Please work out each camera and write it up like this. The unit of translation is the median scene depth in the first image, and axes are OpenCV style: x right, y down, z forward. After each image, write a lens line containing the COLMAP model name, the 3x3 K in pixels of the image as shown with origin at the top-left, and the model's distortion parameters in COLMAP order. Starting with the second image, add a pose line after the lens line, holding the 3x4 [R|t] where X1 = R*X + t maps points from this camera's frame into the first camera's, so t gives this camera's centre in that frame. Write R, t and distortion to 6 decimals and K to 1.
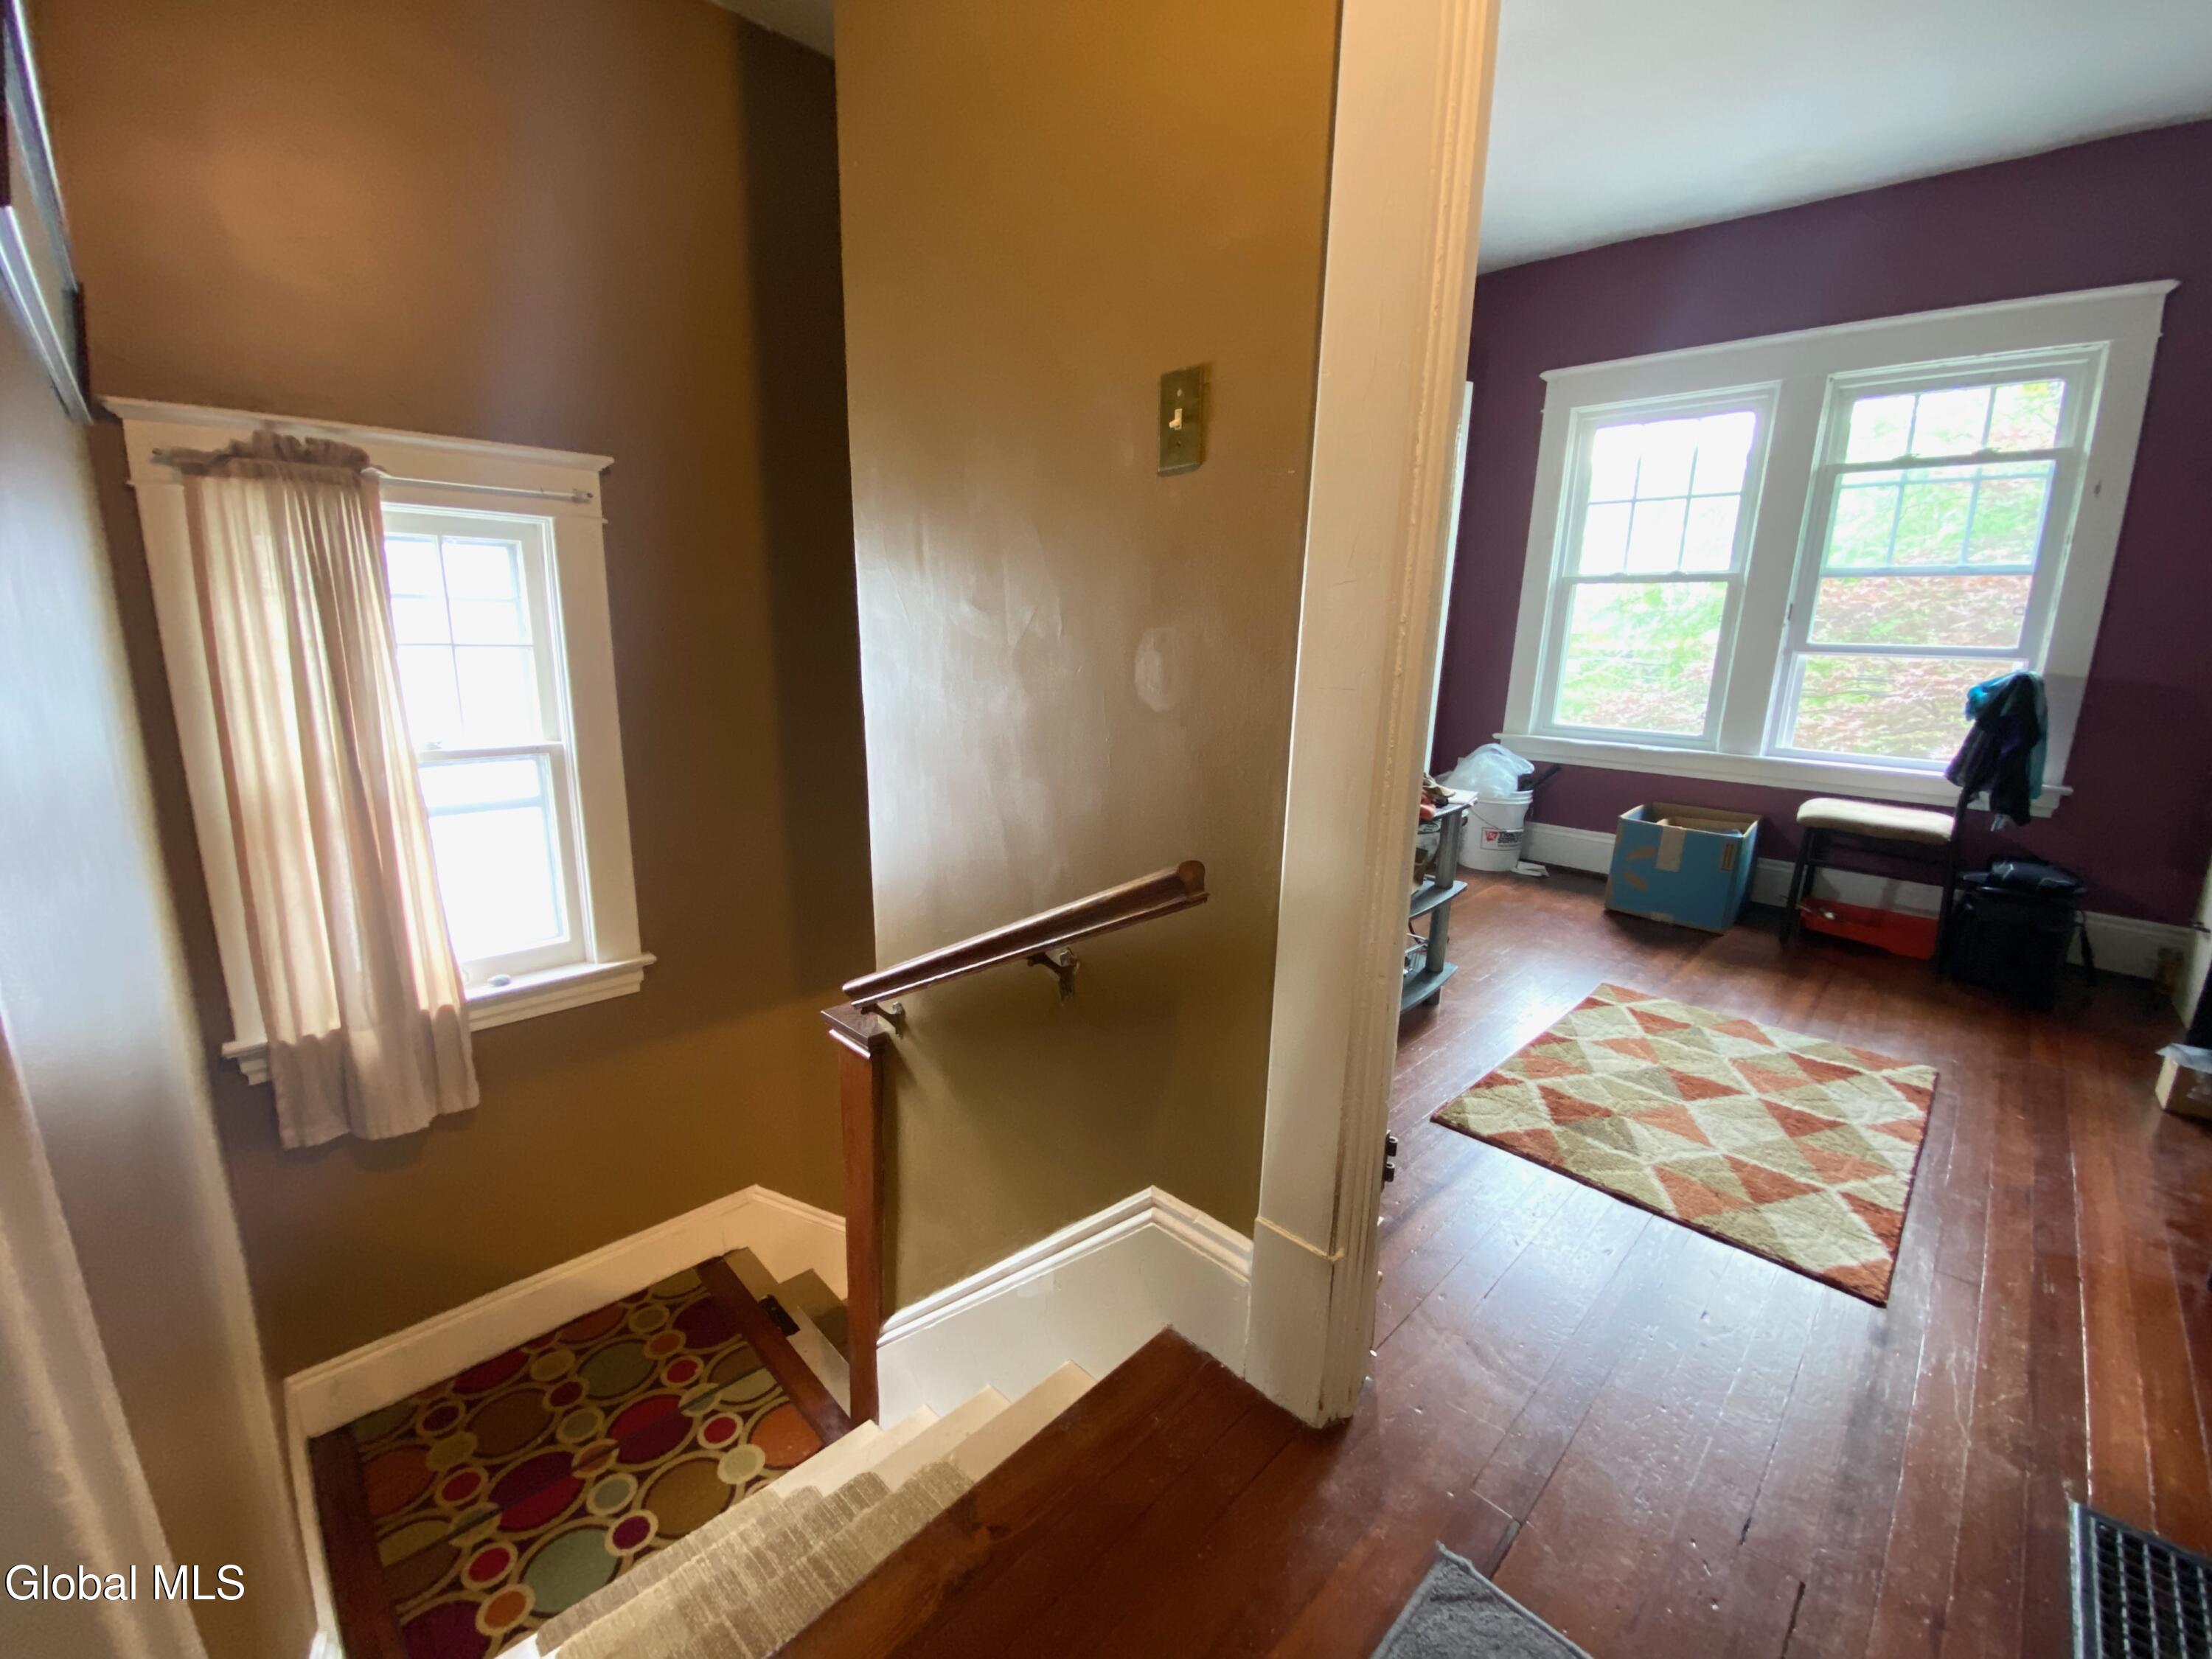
lens RADIAL K [[908.1, 0, 1126.7], [0, 908.1, 834.7], [0, 0, 1]] dist [-0.001642, -0.003949]
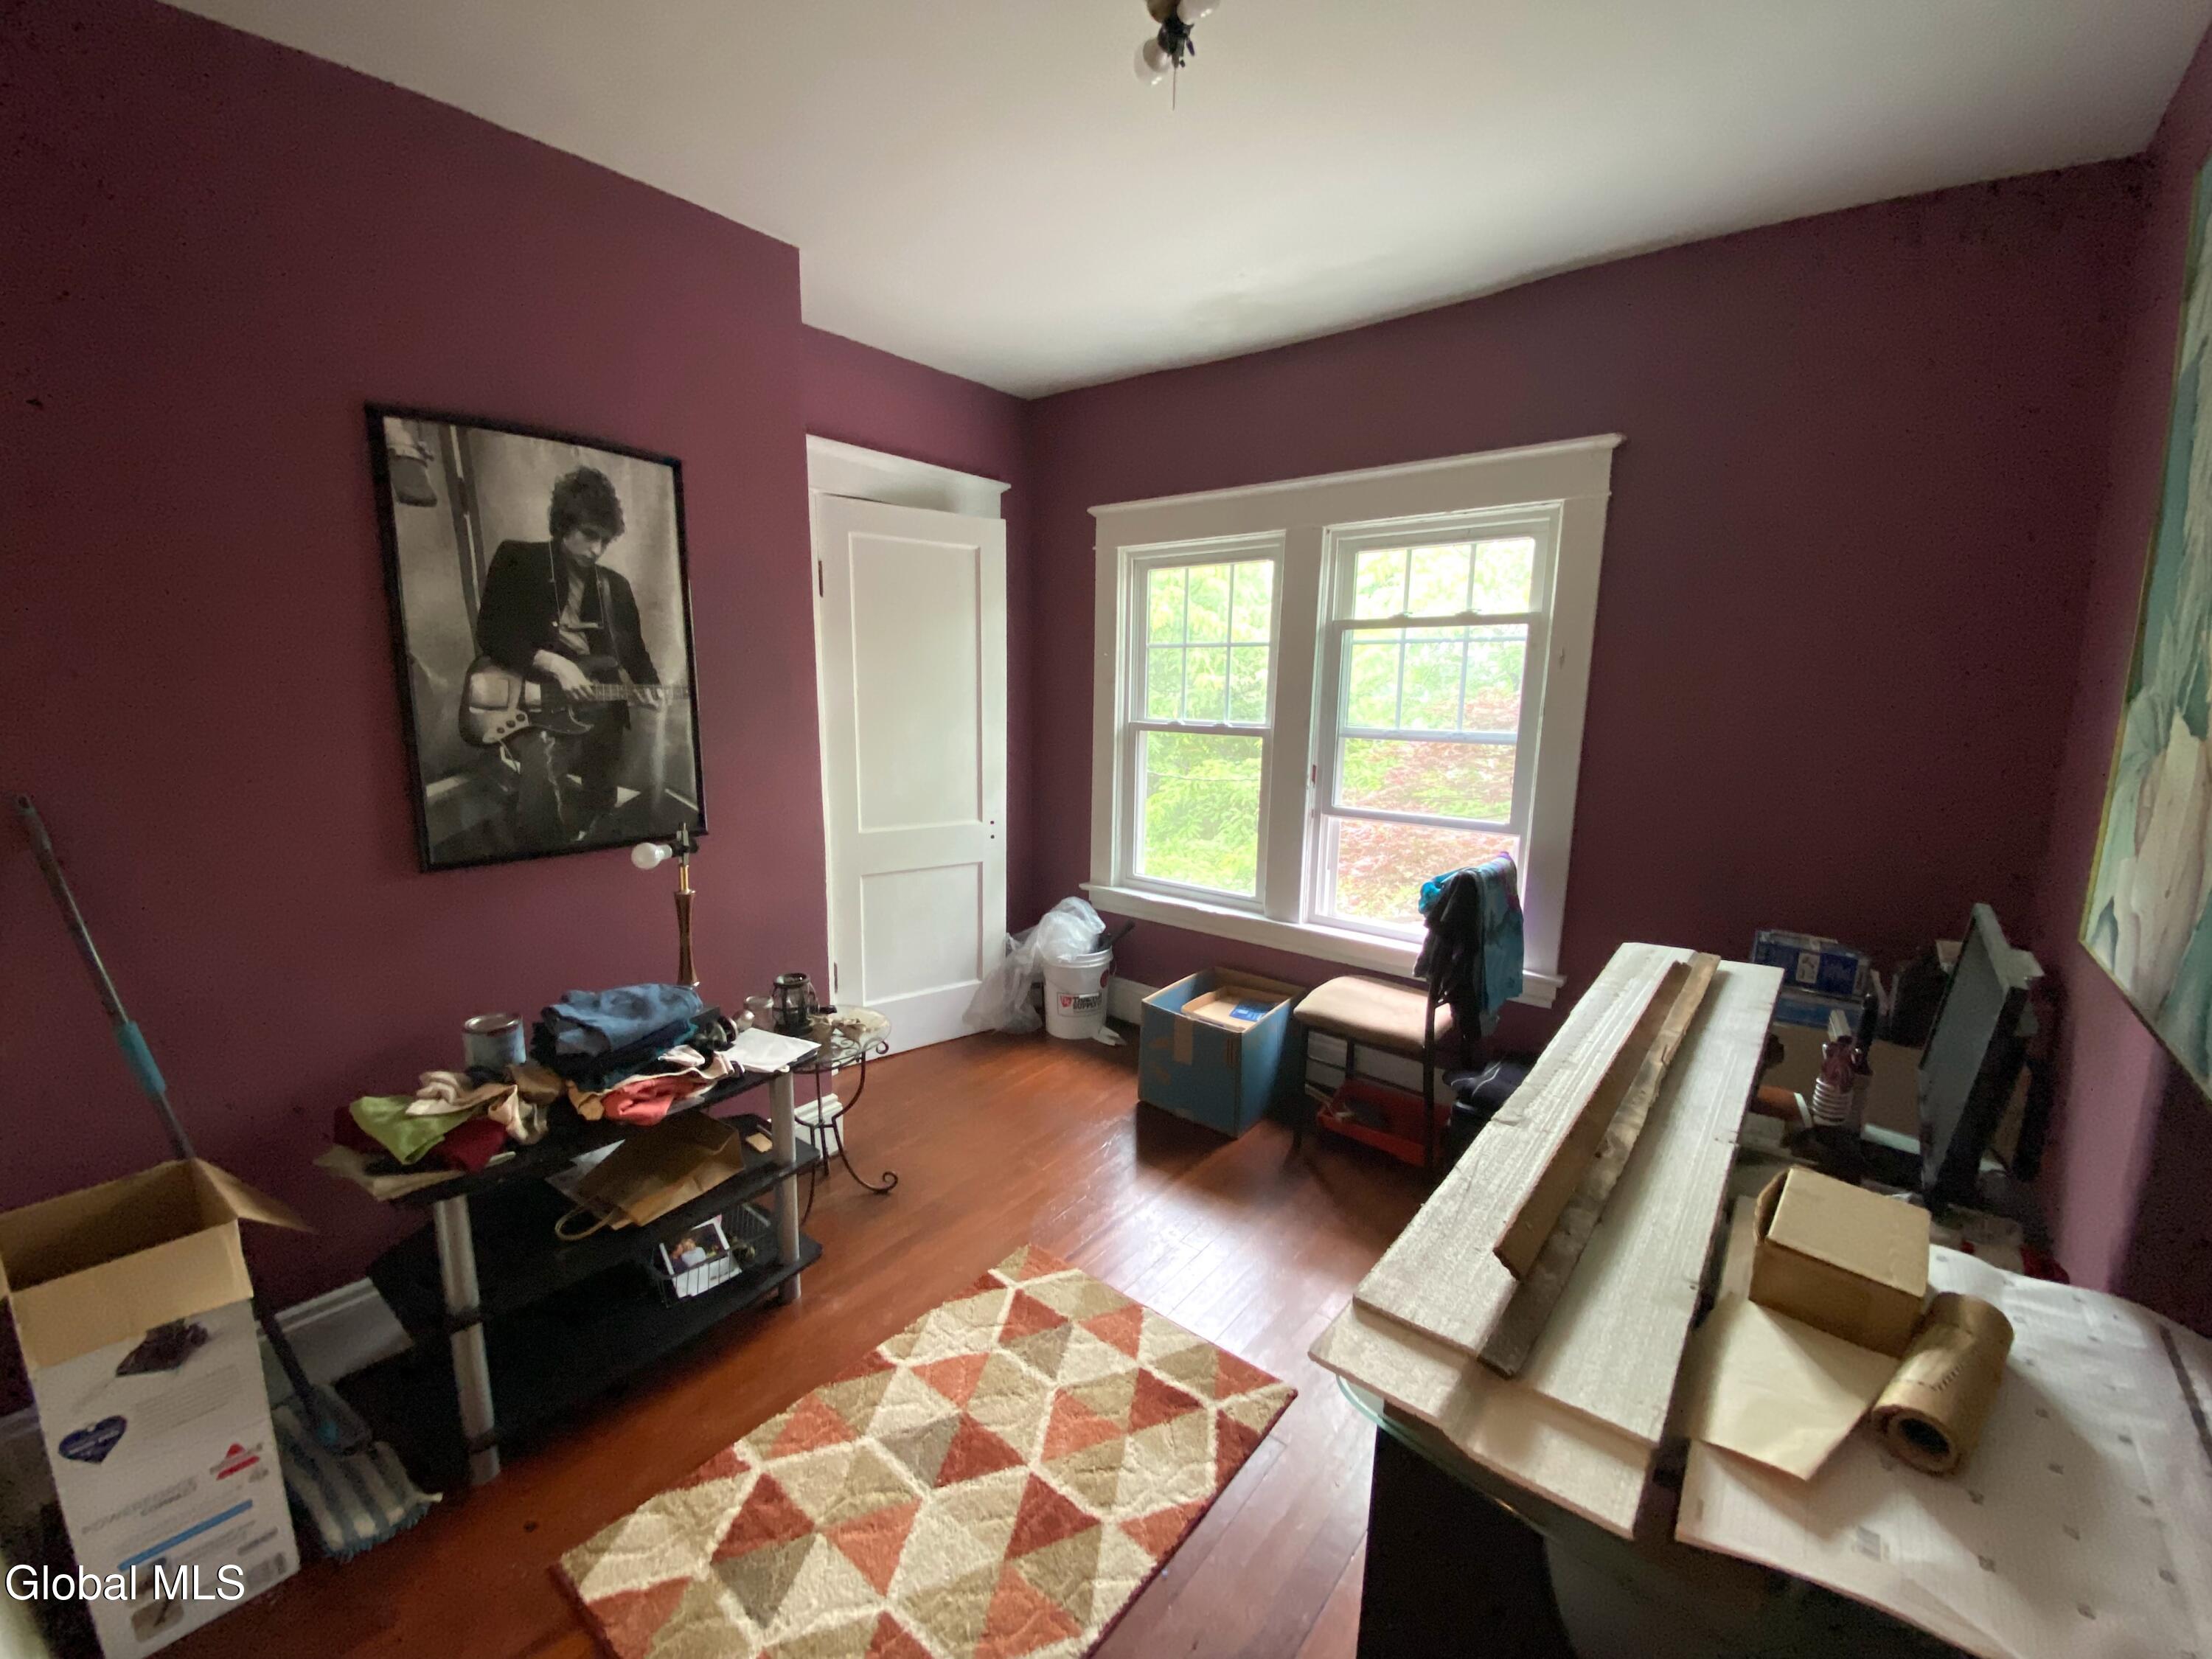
lens RADIAL K [[908.1, 0, 1093.9], [0, 908.1, 832.1], [0, 0, 1]] dist [-0.001642, -0.003949]
pose [[0.996220, -0.029422, 0.081733, 0.496313], [0.033450, 0.998270, -0.048355, -0.171028], [-0.080169, 0.050907, 0.995481, 0.109726]]
